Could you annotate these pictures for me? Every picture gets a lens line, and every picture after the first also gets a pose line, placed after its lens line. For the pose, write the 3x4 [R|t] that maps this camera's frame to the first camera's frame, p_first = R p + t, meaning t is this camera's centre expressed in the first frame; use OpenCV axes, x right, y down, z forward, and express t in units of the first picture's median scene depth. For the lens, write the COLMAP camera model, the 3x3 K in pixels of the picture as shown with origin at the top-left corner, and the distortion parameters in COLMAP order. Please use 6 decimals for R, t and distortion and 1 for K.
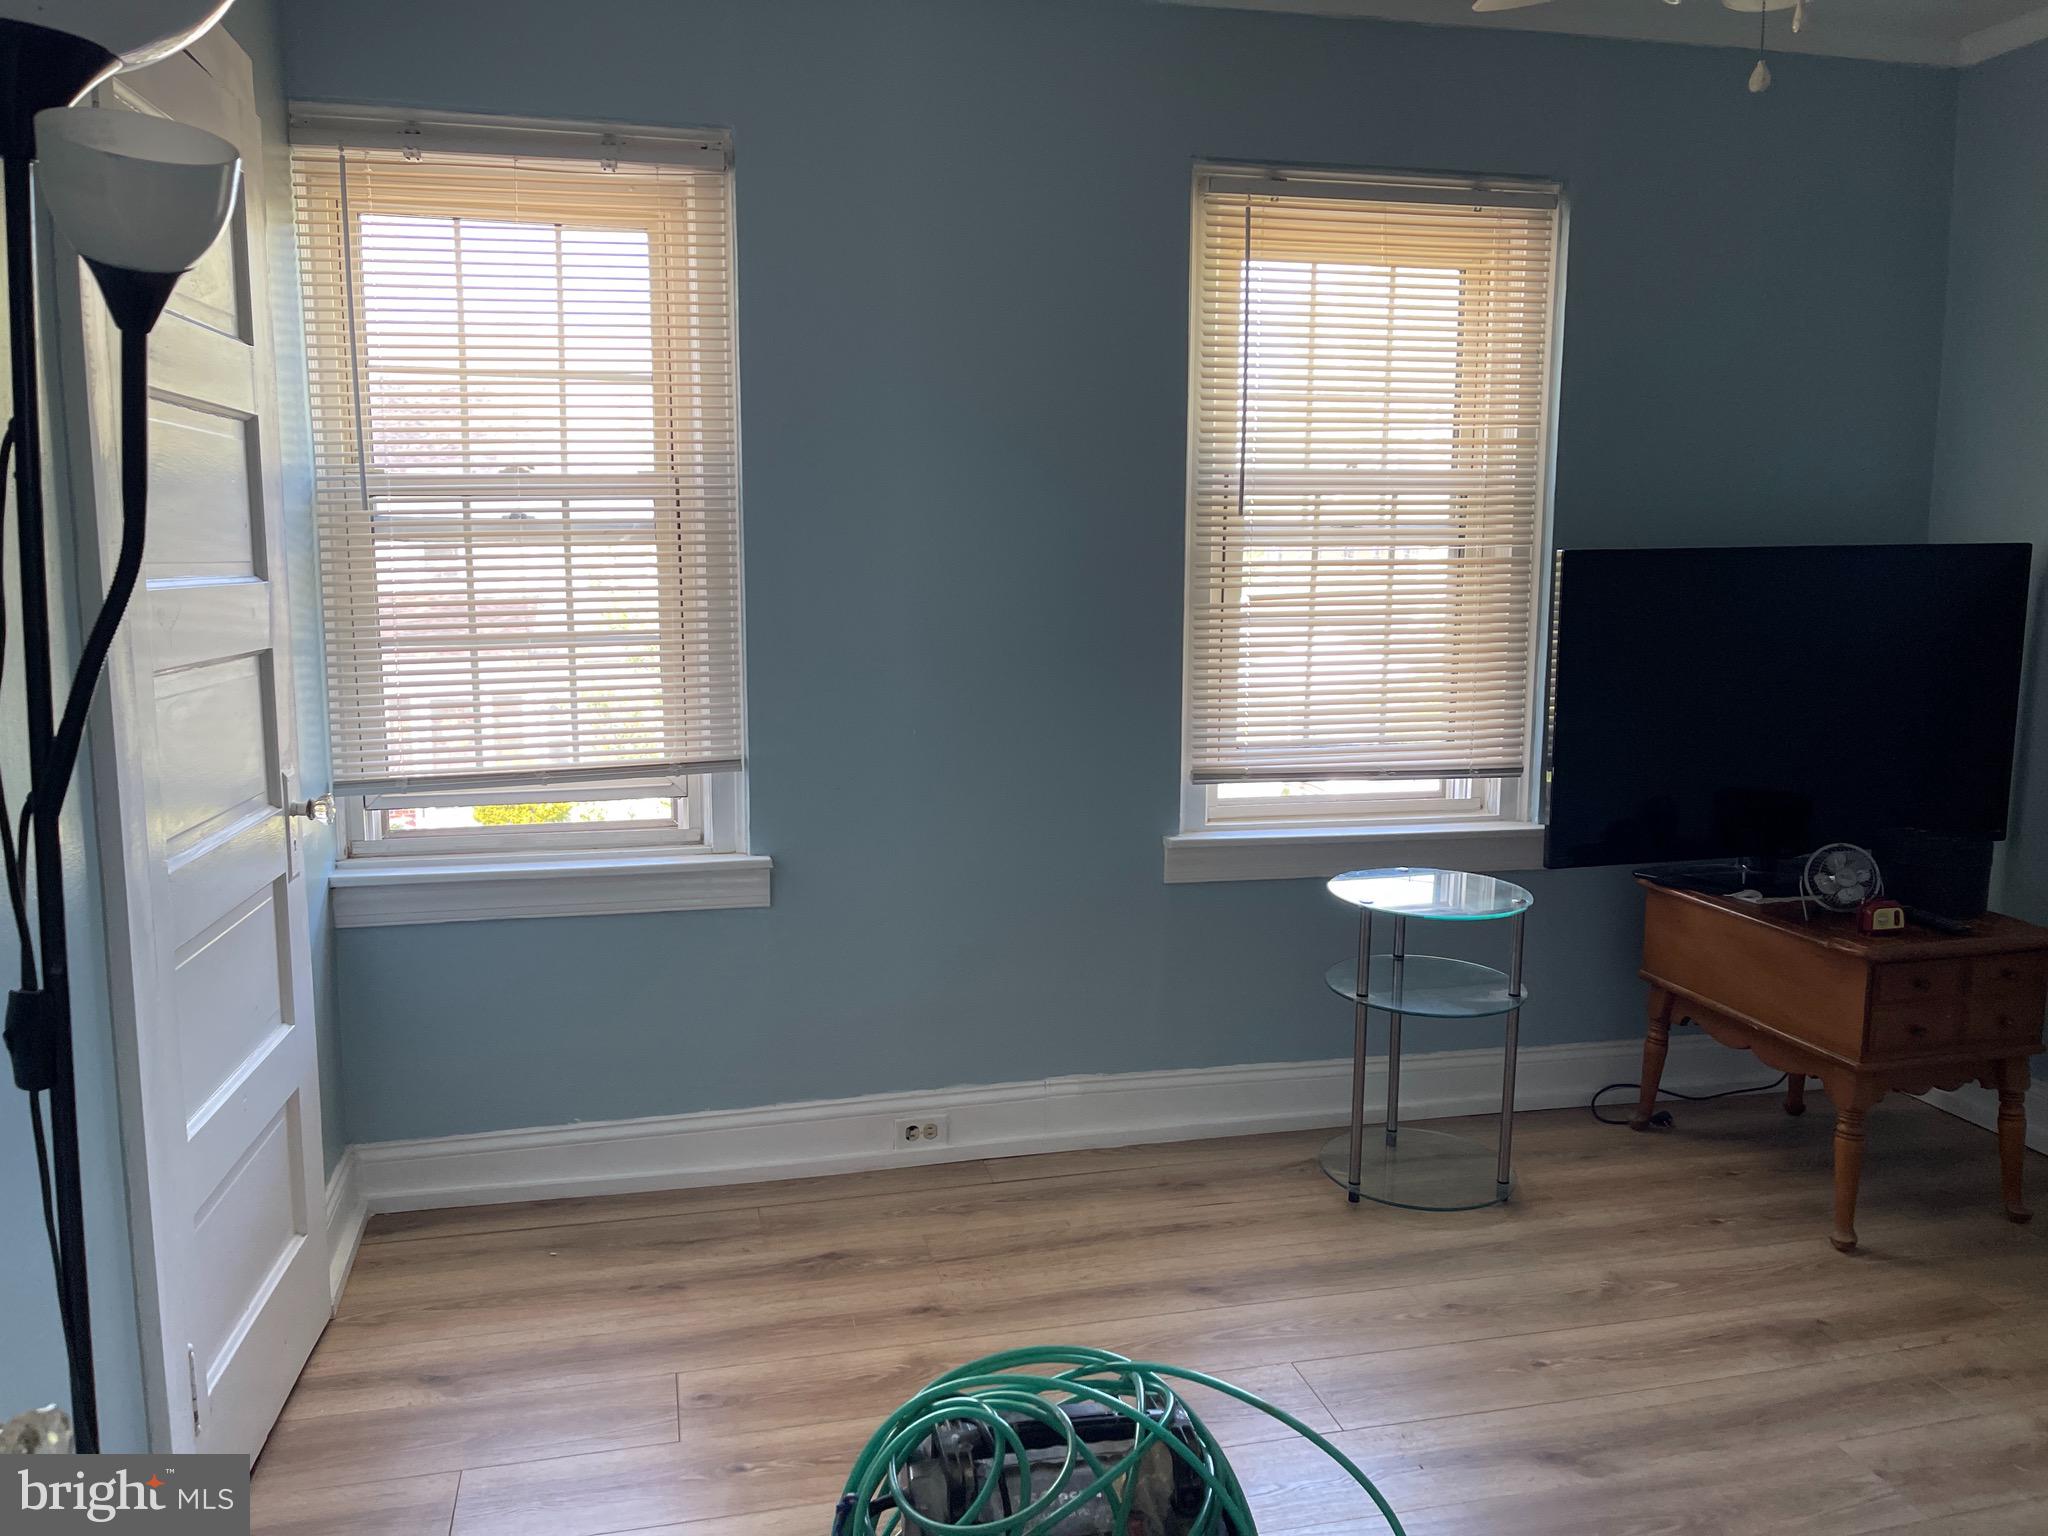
lens RADIAL K [[1565.7, 0, 1024.0], [0, 1565.7, 768.0], [0, 0, 1]] dist [0.097340, -0.124819]
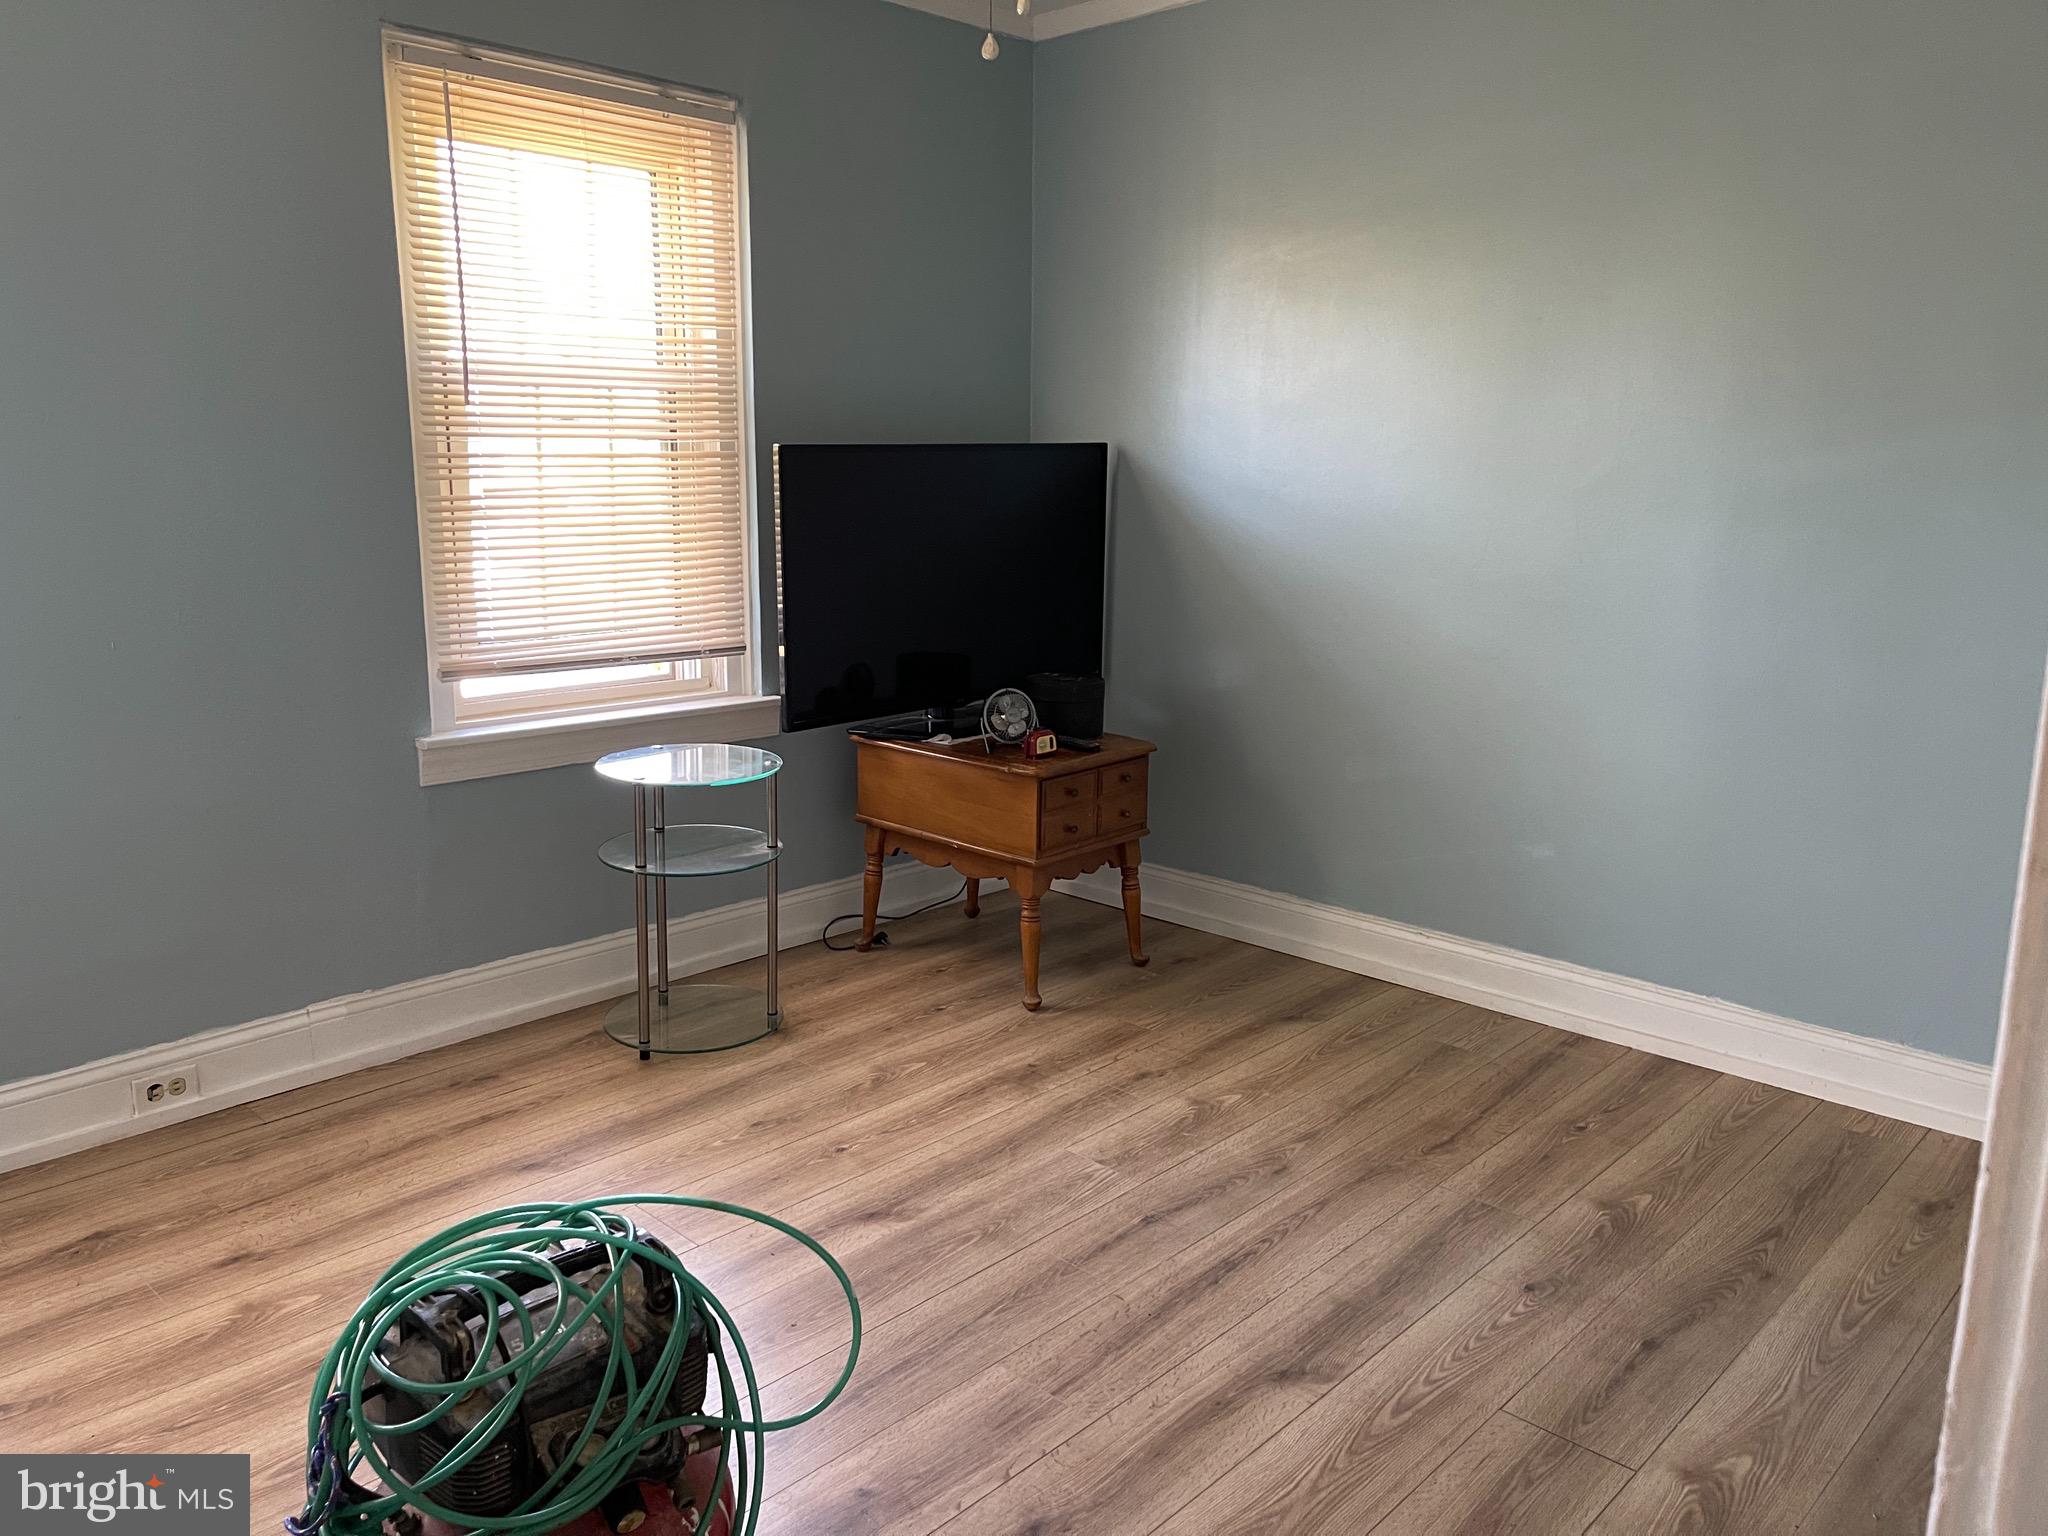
lens RADIAL K [[1555.5, 0, 1024.0], [0, 1555.5, 768.0], [0, 0, 1]] dist [0.095846, -0.083383]
pose [[0.843463, -0.107075, 0.526408, -0.114036], [0.073691, 0.993732, 0.084058, 0.008029], [-0.532109, -0.032108, 0.846067, -0.028833]]
